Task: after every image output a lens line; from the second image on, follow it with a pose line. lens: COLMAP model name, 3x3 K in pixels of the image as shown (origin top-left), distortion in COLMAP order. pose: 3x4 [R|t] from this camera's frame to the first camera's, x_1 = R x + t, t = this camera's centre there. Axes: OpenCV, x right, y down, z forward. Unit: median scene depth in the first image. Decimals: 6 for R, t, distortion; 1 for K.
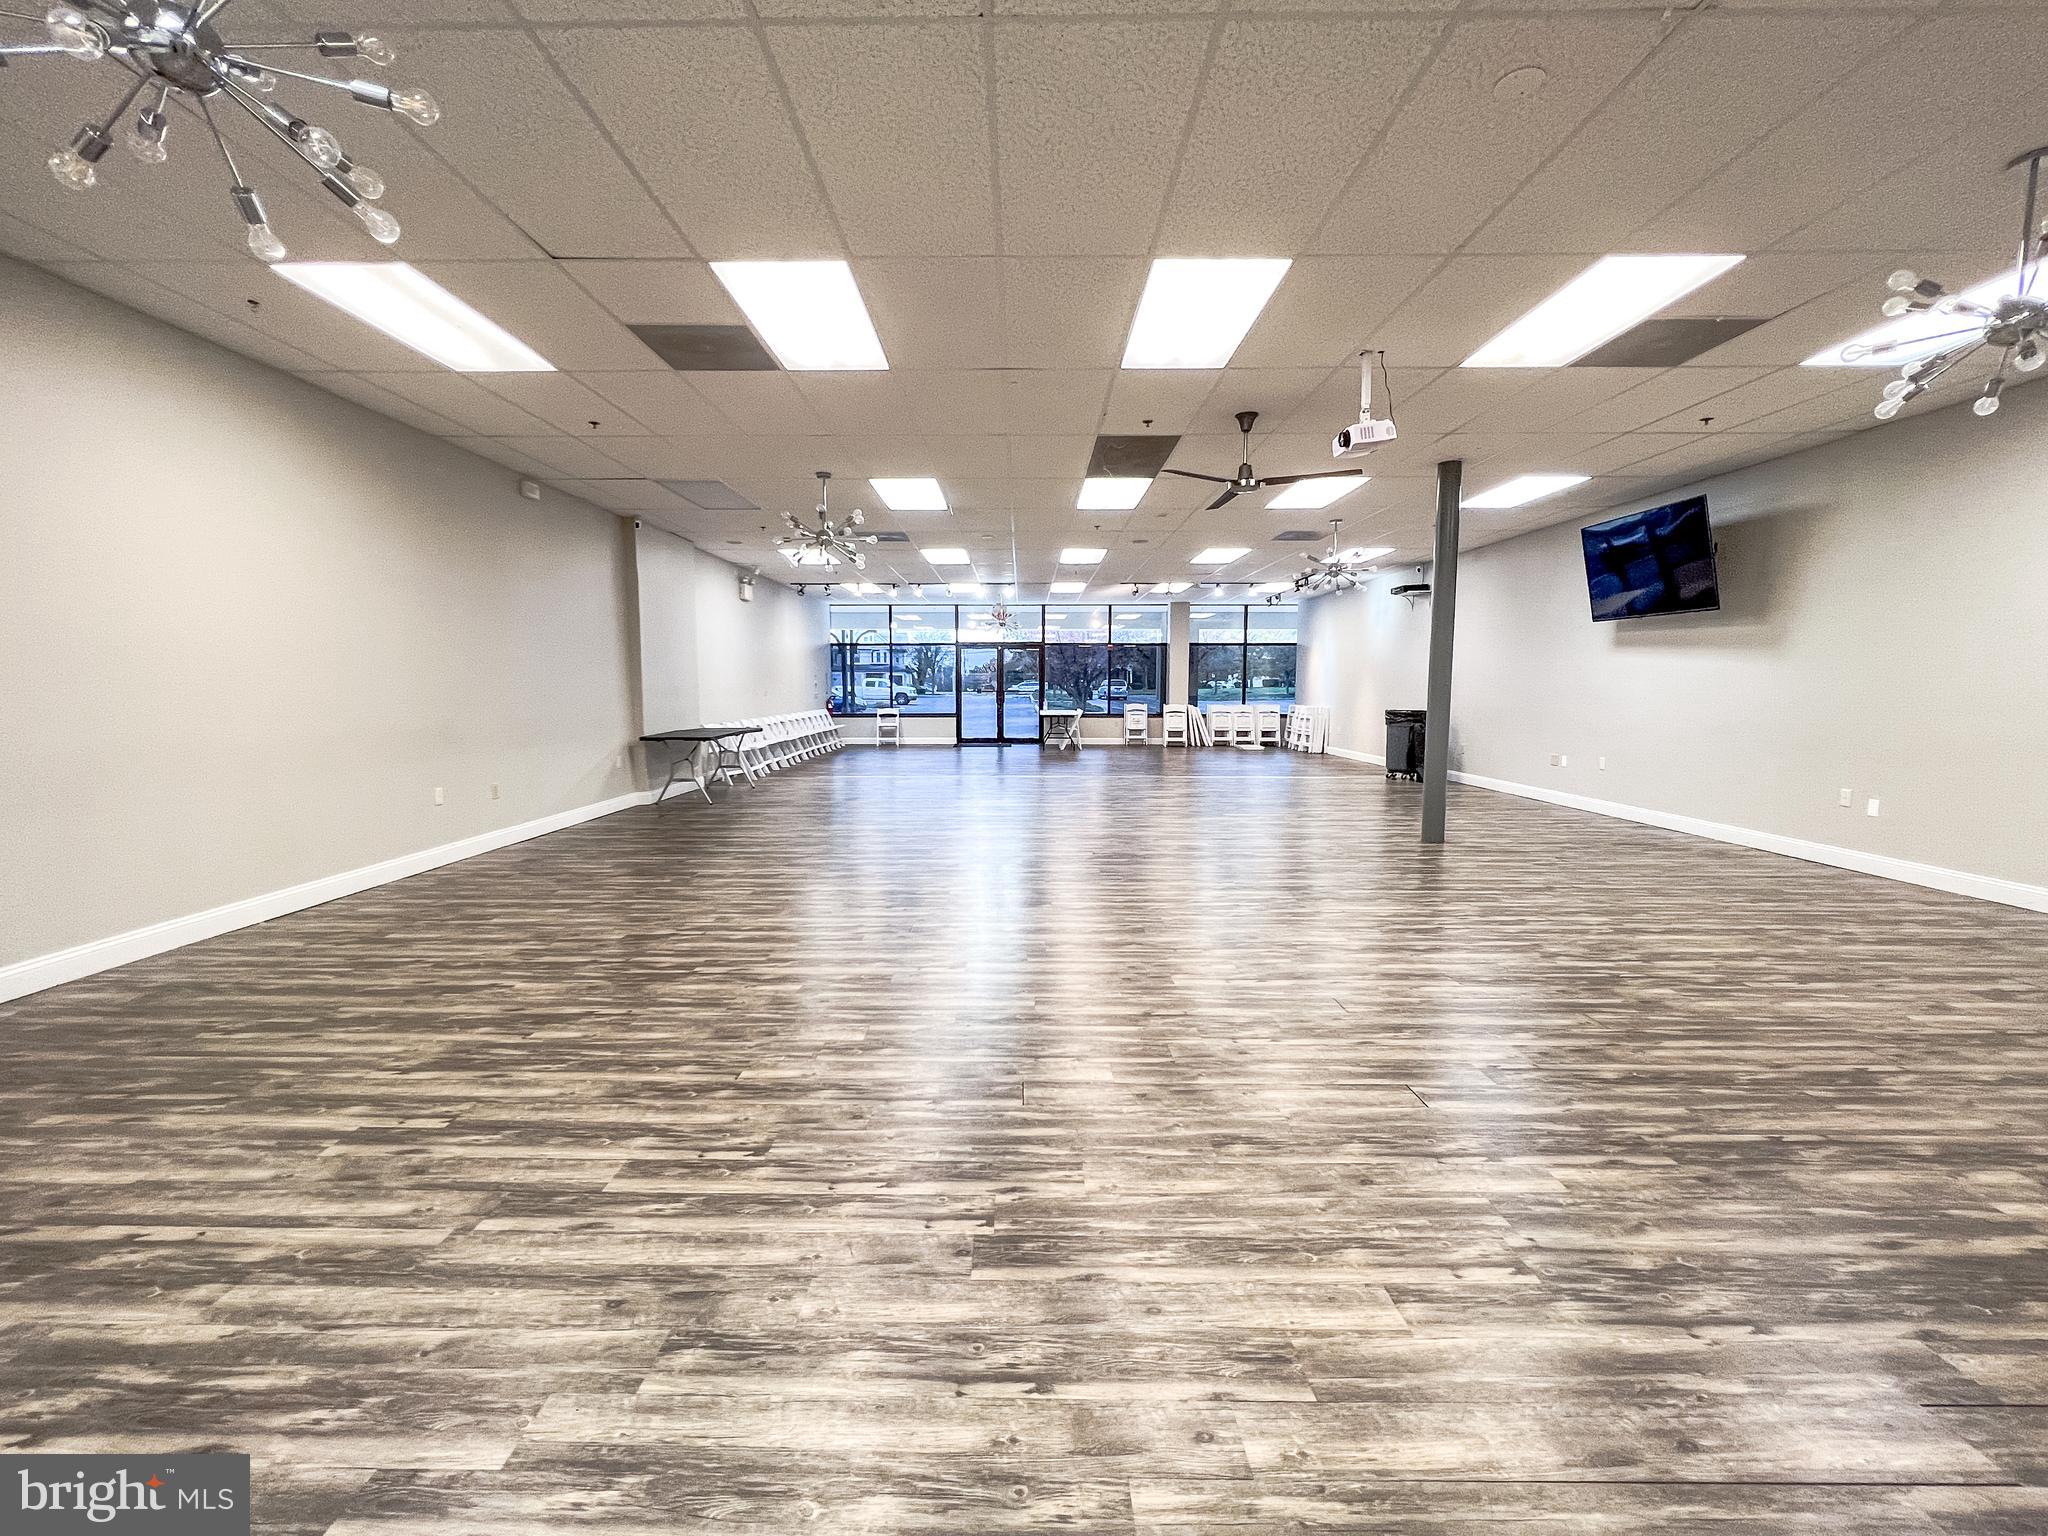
lens RADIAL K [[812.6, 0, 1024.0], [0, 812.6, 768.0], [0, 0, 1]] dist [0.000281, 0.000184]
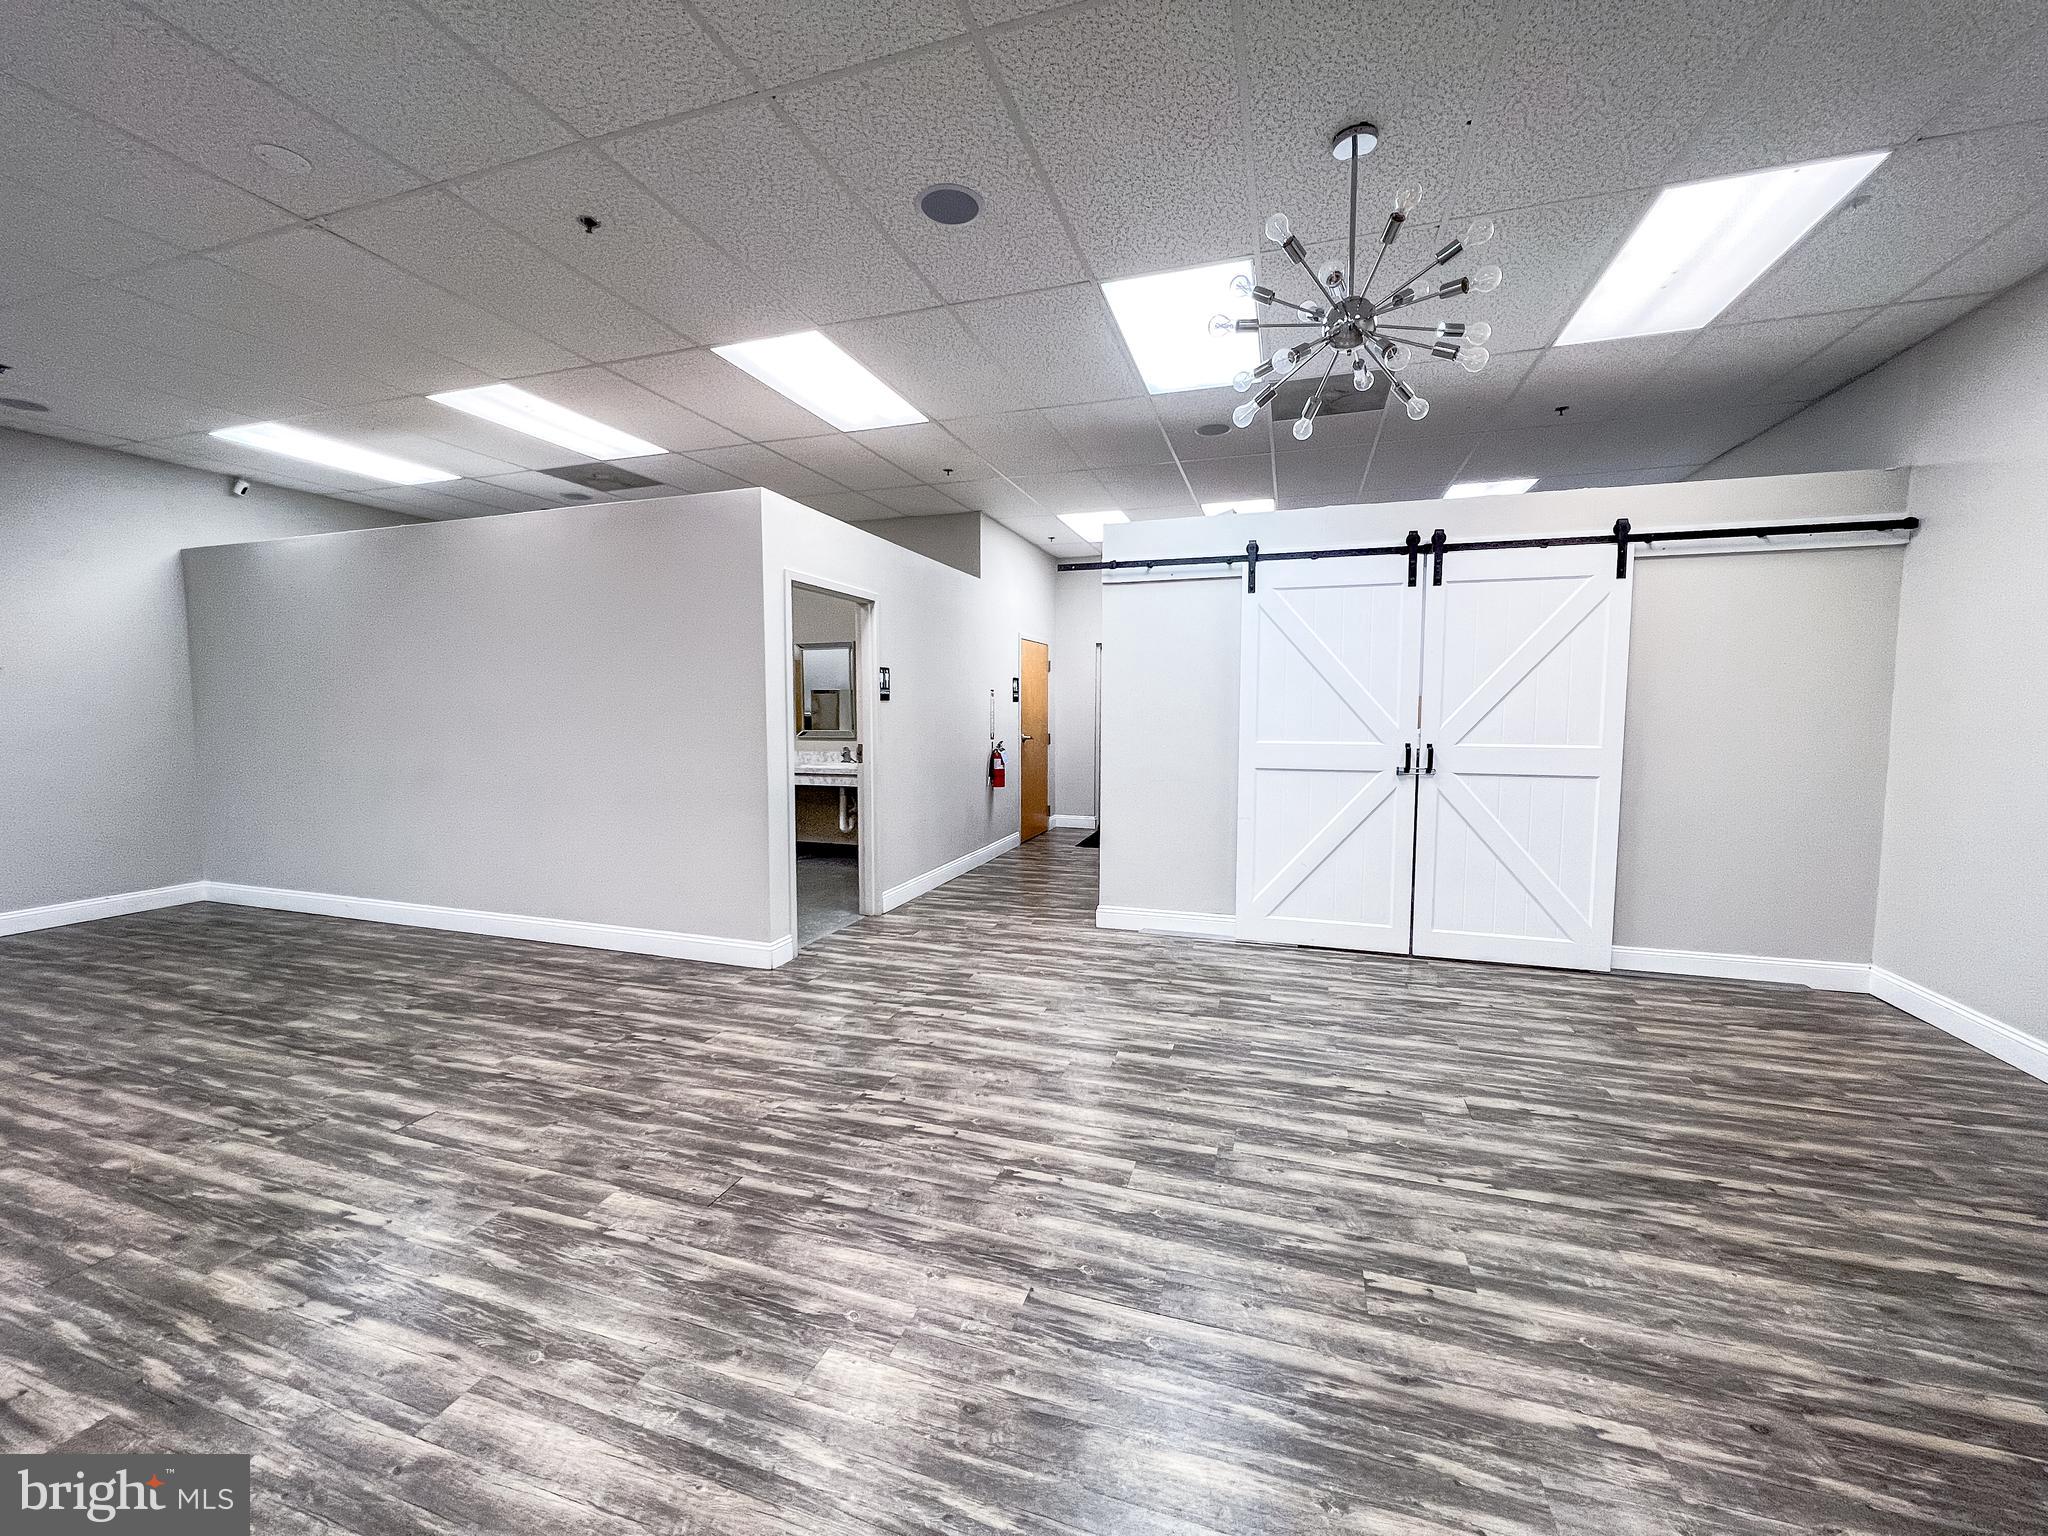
lens RADIAL K [[812.6, 0, 1024.0], [0, 812.6, 768.0], [0, 0, 1]] dist [0.000281, 0.000184]
pose [[-0.945808, -0.023161, 0.323898, -0.695583], [0.033885, 0.984968, 0.169378, -0.232696], [-0.322953, 0.171174, -0.930807, 1.942565]]
